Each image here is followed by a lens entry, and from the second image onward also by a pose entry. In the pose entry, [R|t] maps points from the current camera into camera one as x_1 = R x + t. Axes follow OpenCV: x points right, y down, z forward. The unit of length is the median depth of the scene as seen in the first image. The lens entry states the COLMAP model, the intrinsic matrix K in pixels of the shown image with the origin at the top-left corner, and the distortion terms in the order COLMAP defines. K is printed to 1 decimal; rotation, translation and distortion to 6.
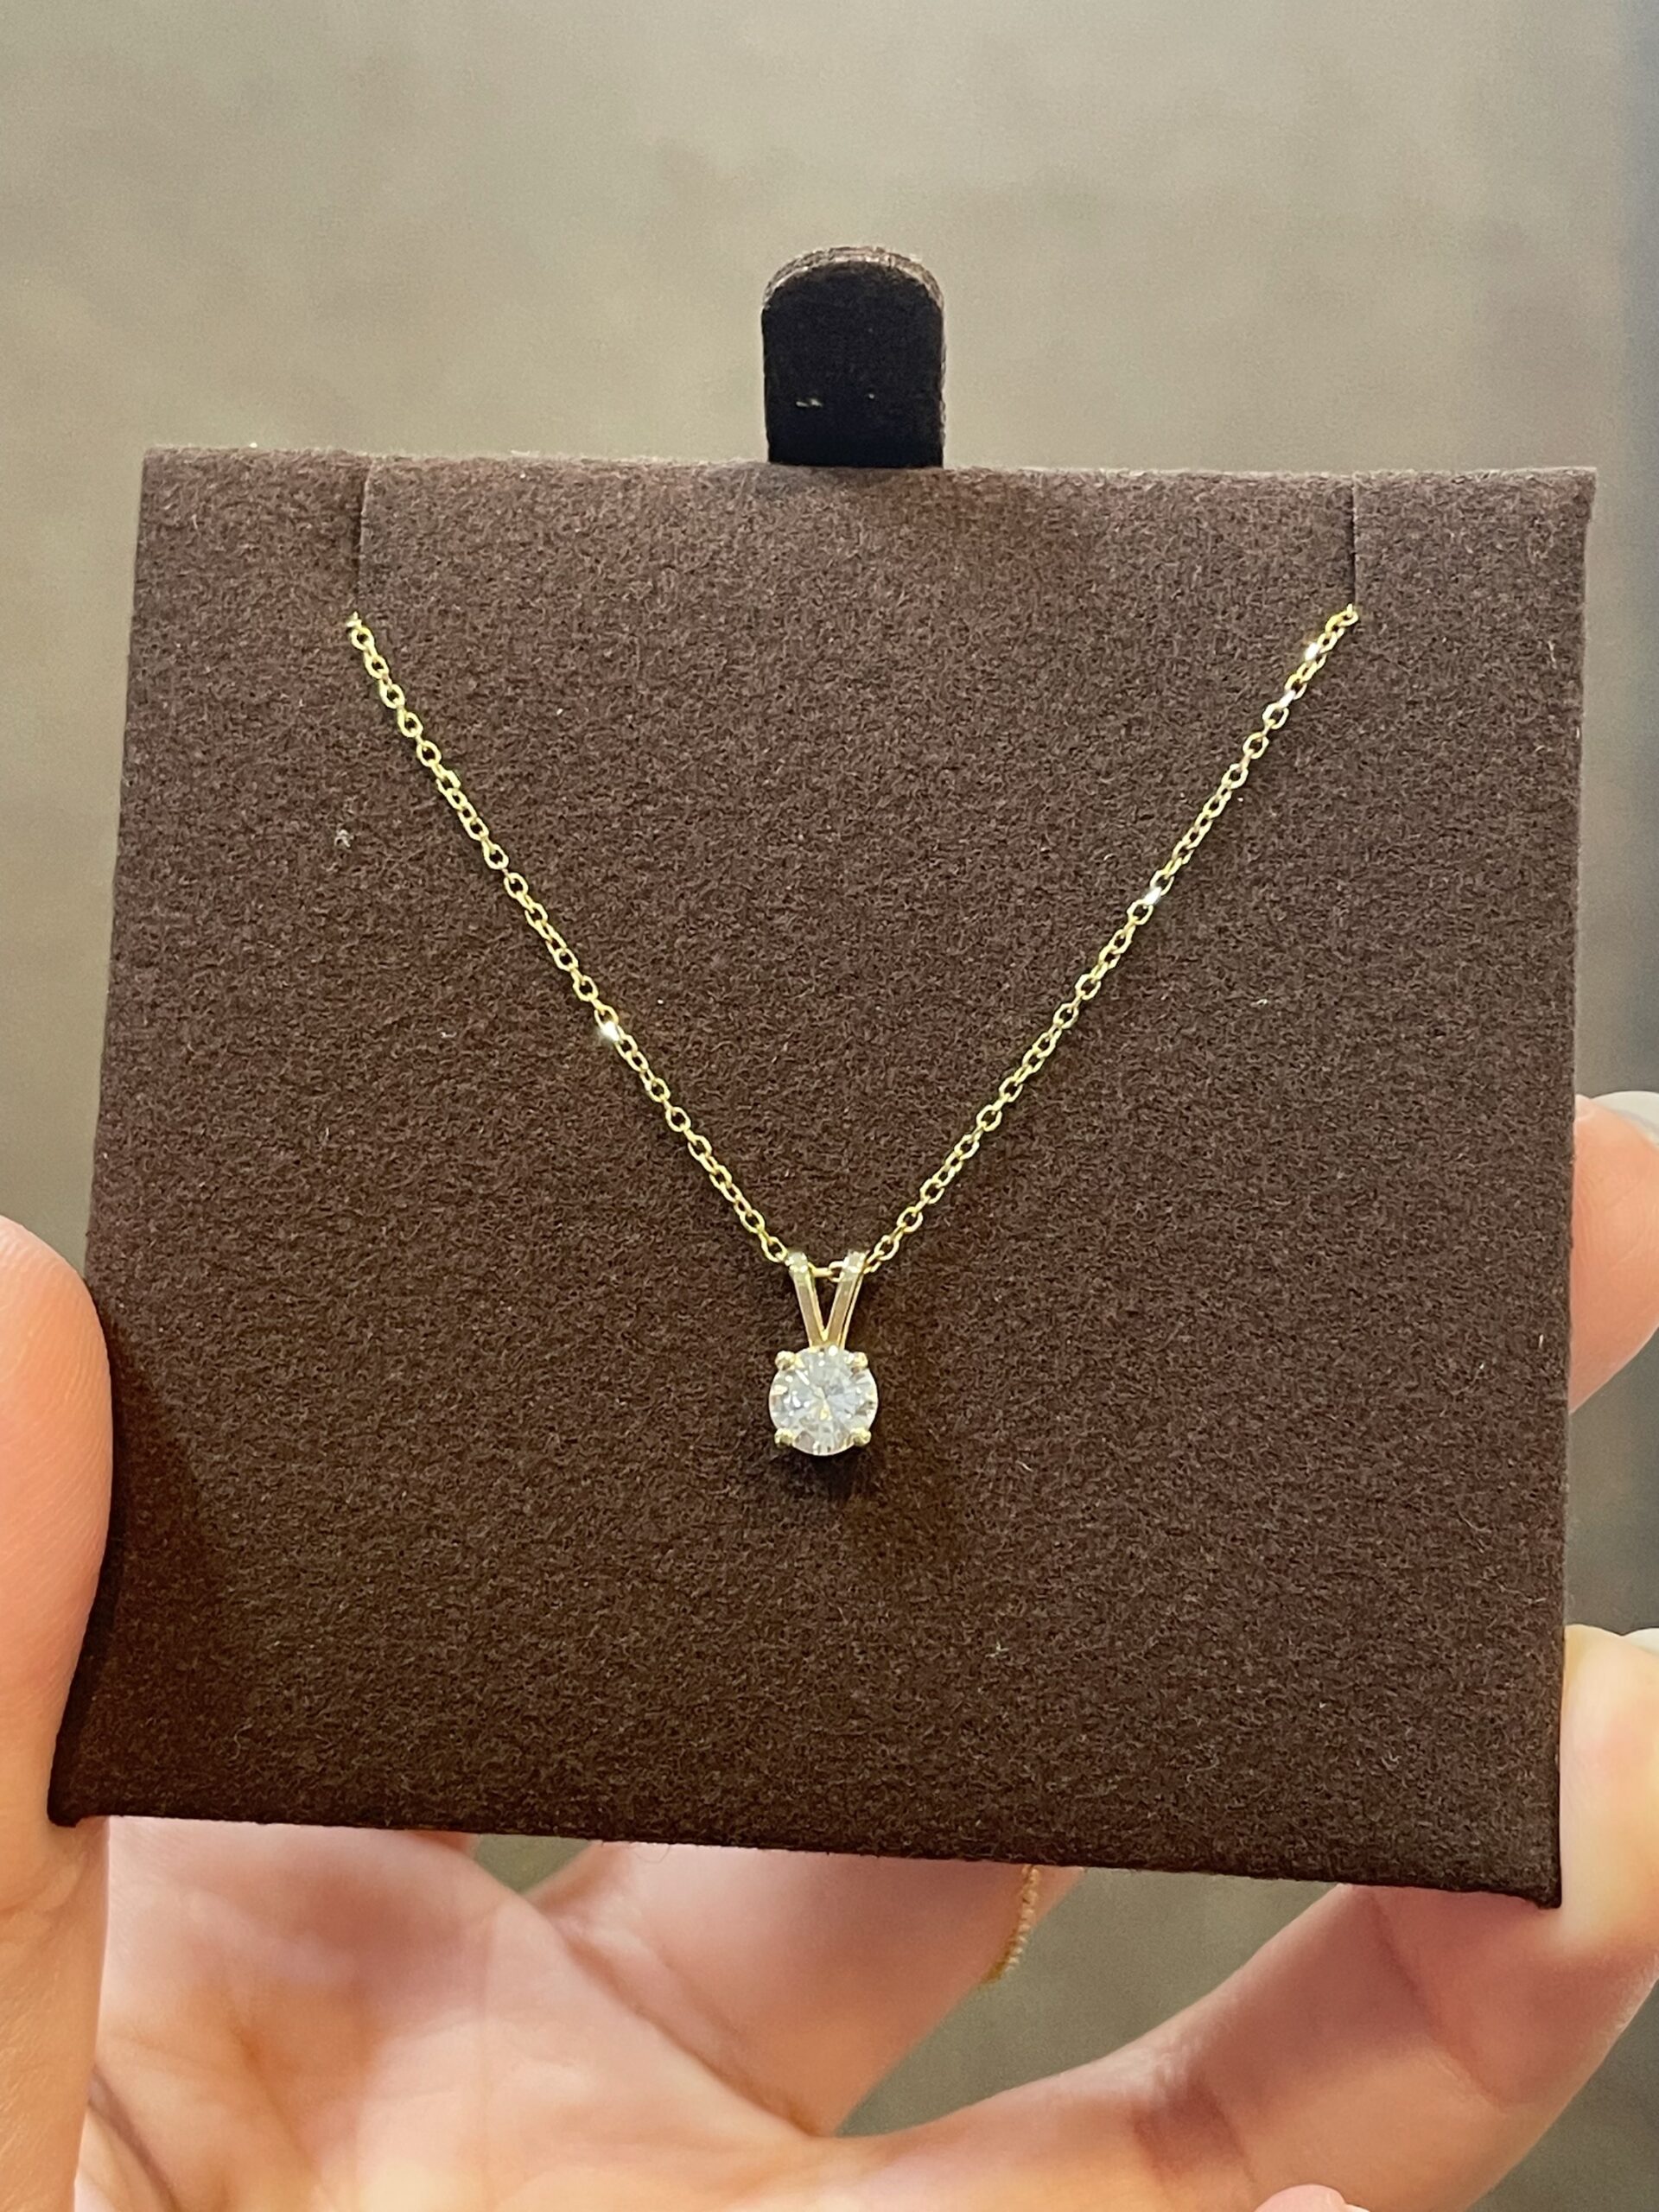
lens RADIAL K [[3376.3, 0, 838.6], [0, 3376.3, 1114.8], [0, 0, 1]] dist [0.115689, 0.000000]
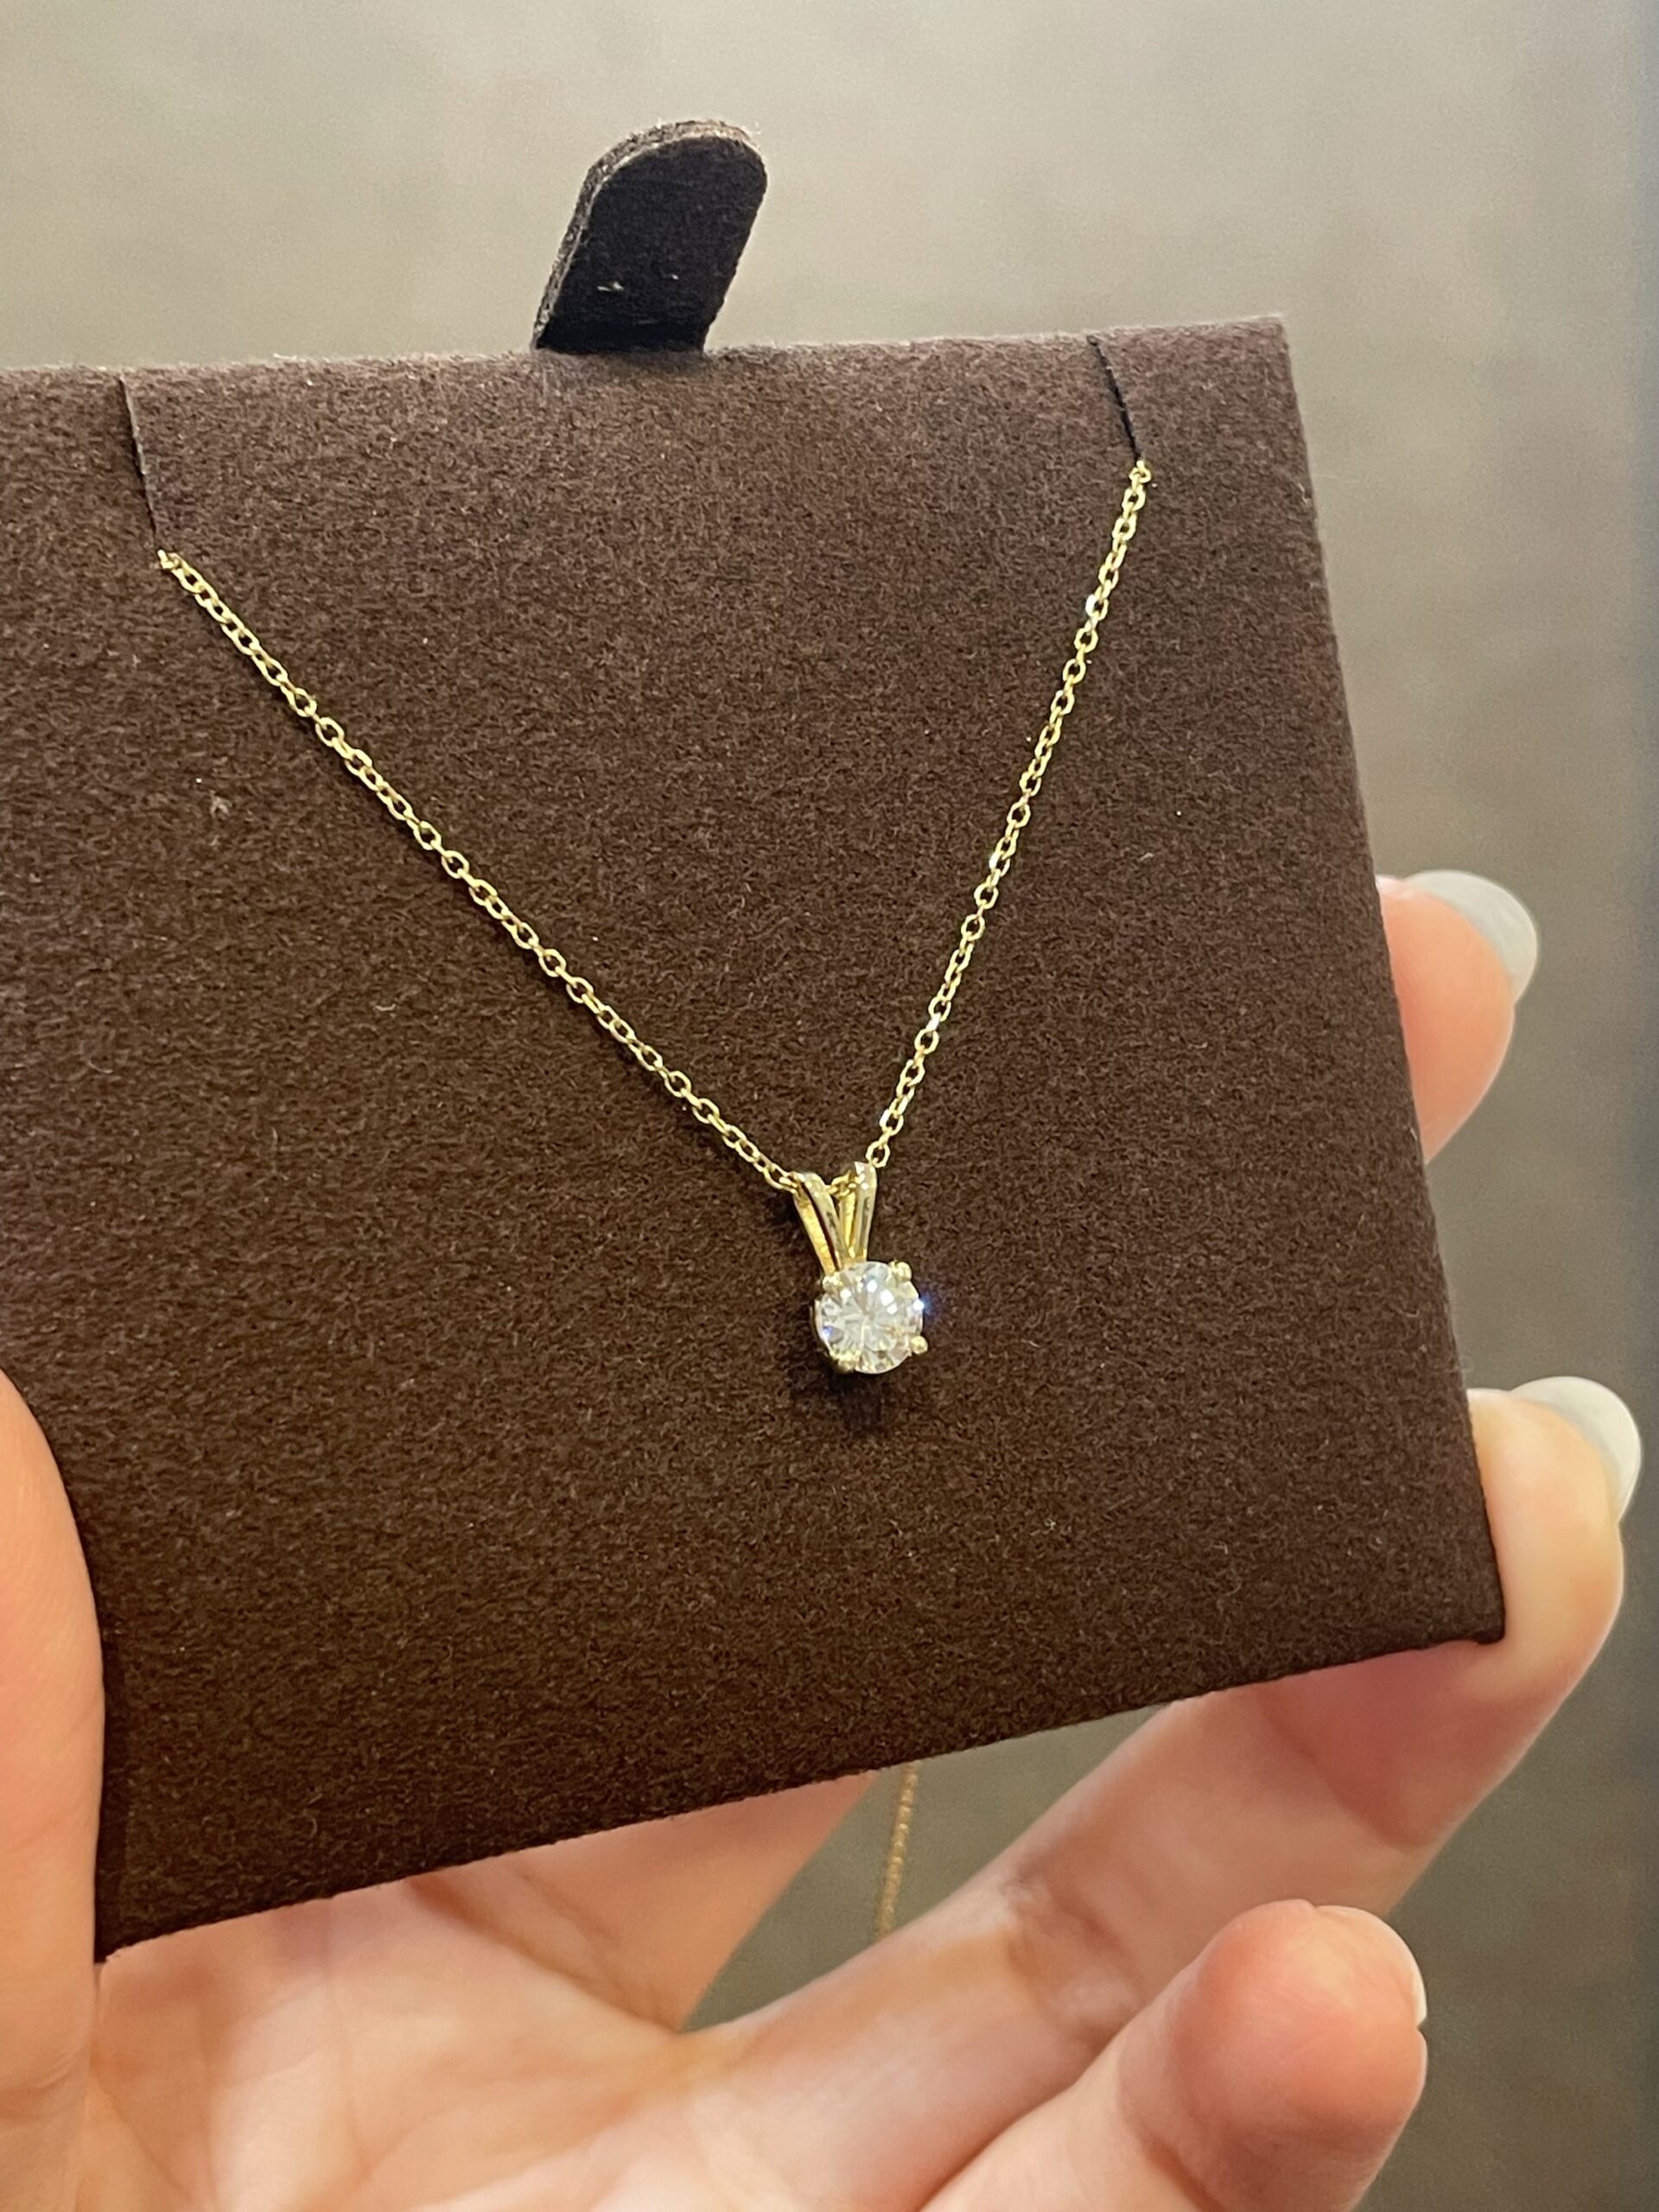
lens RADIAL K [[3376.3, 0, 869.3], [0, 3376.3, 1116.4], [0, 0, 1]] dist [0.115689, 0.000000]
pose [[0.863146, -0.165909, 0.476921, -0.446424], [0.139920, 0.986082, 0.089801, -0.058893], [-0.485182, -0.010781, 0.874347, 0.139631]]
